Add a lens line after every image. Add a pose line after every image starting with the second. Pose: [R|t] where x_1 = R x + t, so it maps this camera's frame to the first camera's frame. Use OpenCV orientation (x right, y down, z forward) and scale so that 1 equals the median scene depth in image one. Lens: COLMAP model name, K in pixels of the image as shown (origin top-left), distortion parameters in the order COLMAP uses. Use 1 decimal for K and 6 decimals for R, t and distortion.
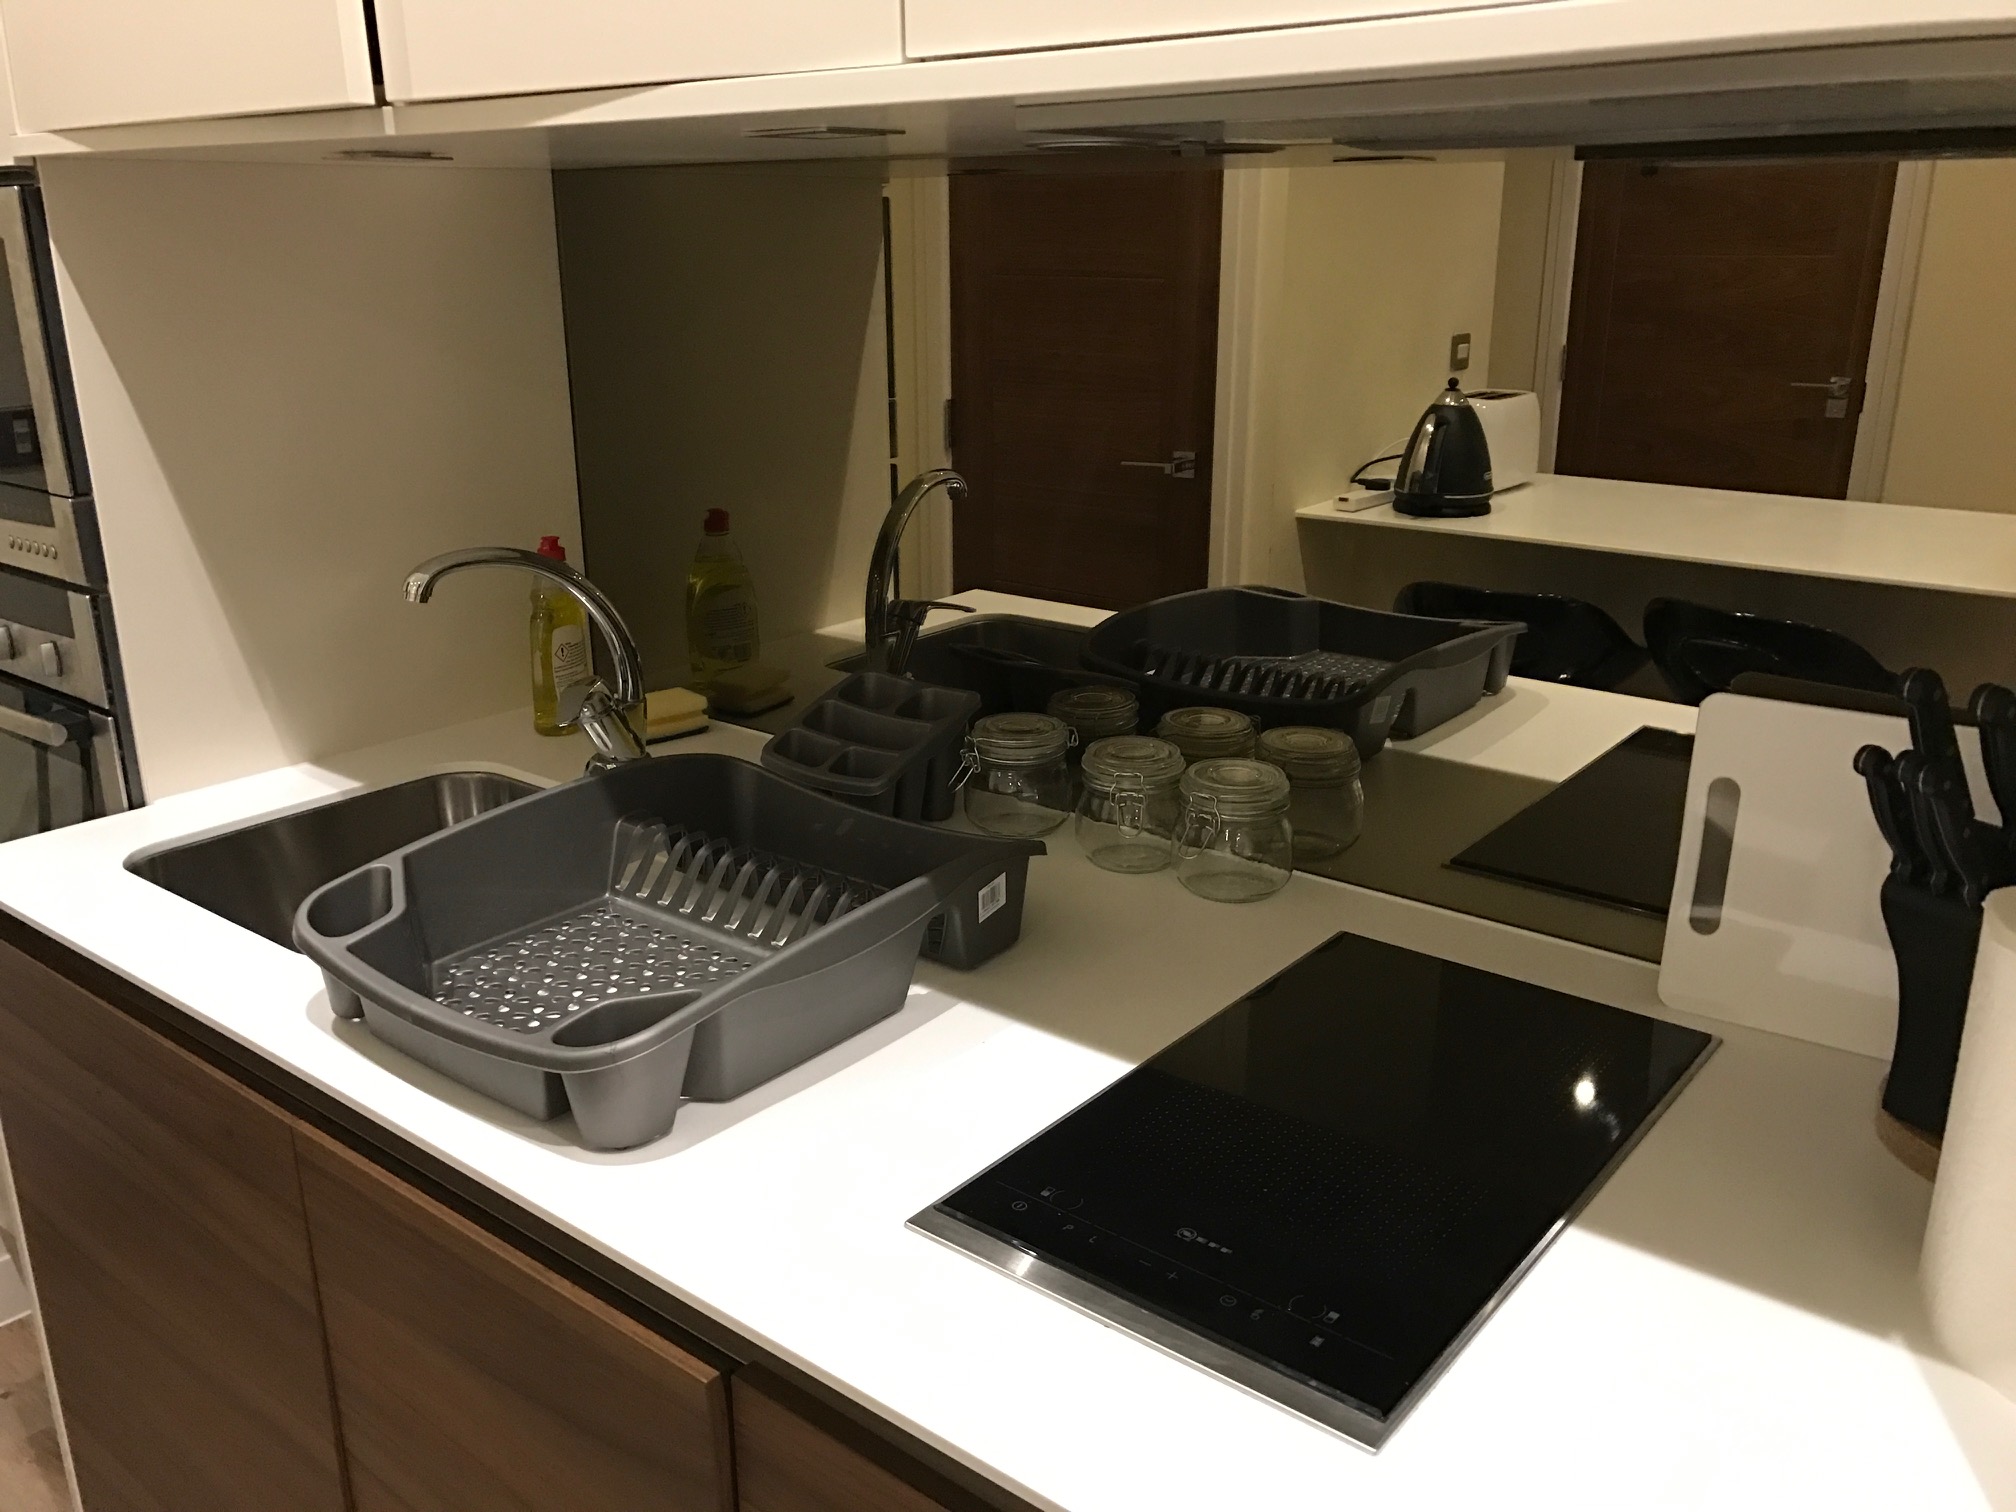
lens RADIAL K [[1663.2, 0, 1008.0], [0, 1663.2, 756.0], [0, 0, 1]] dist [0.042363, 0.001446]
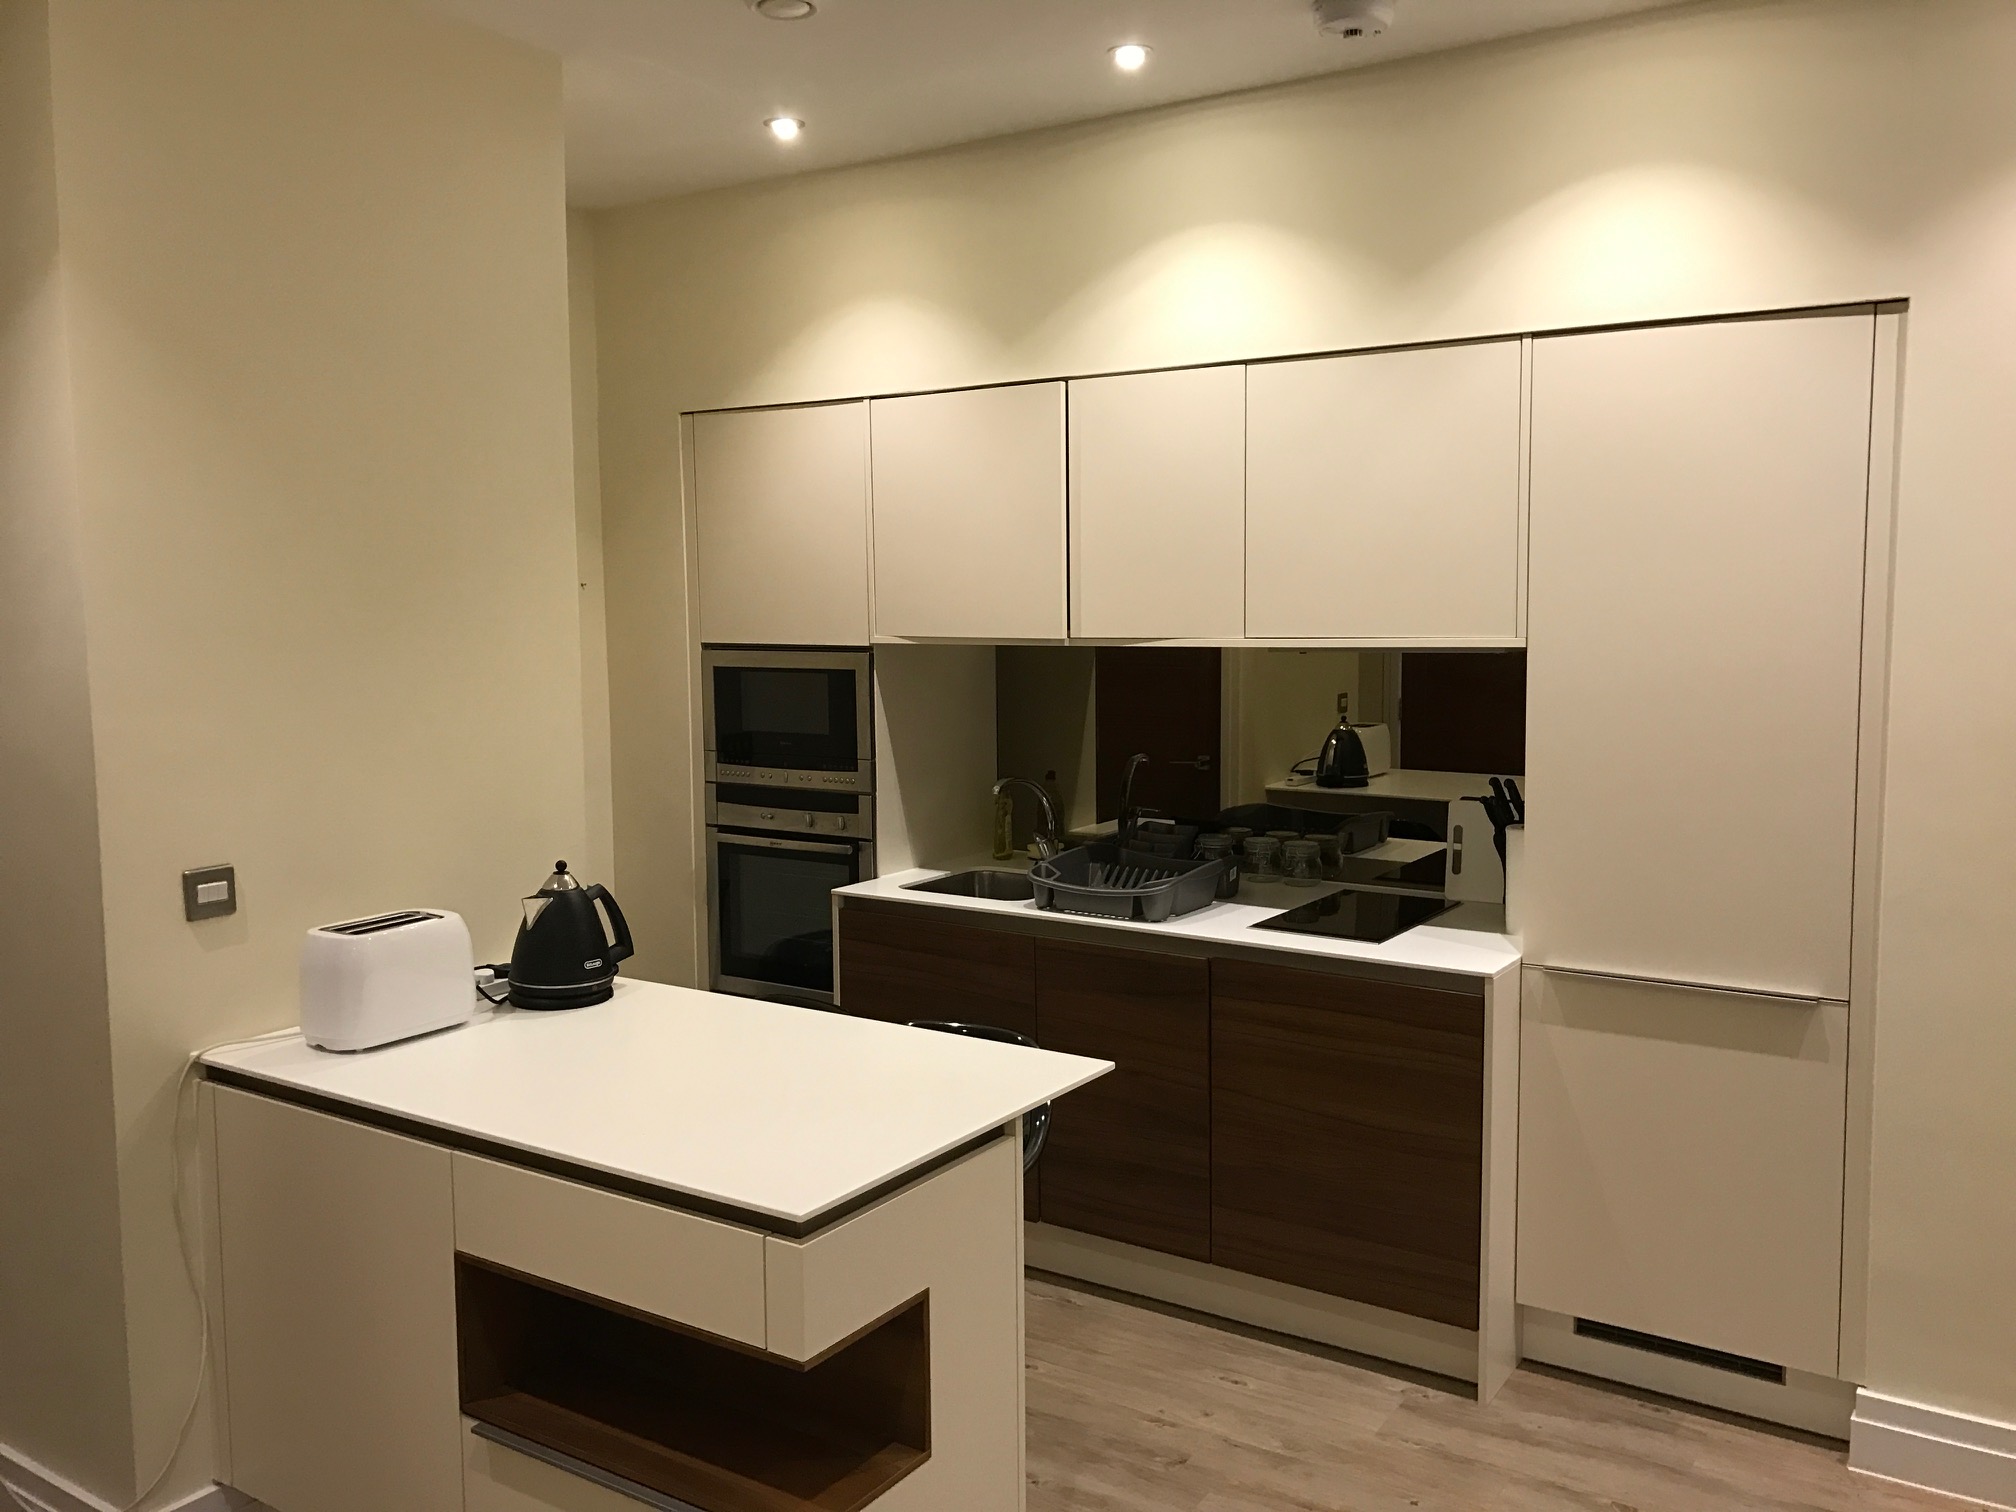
lens RADIAL K [[1663.2, 0, 1008.0], [0, 1663.2, 756.0], [0, 0, 1]] dist [0.042363, 0.001446]
pose [[0.996553, -0.012919, 0.081943, -0.265011], [0.029611, 0.978123, -0.205909, 0.193520], [-0.077490, 0.207626, 0.975134, -0.793264]]
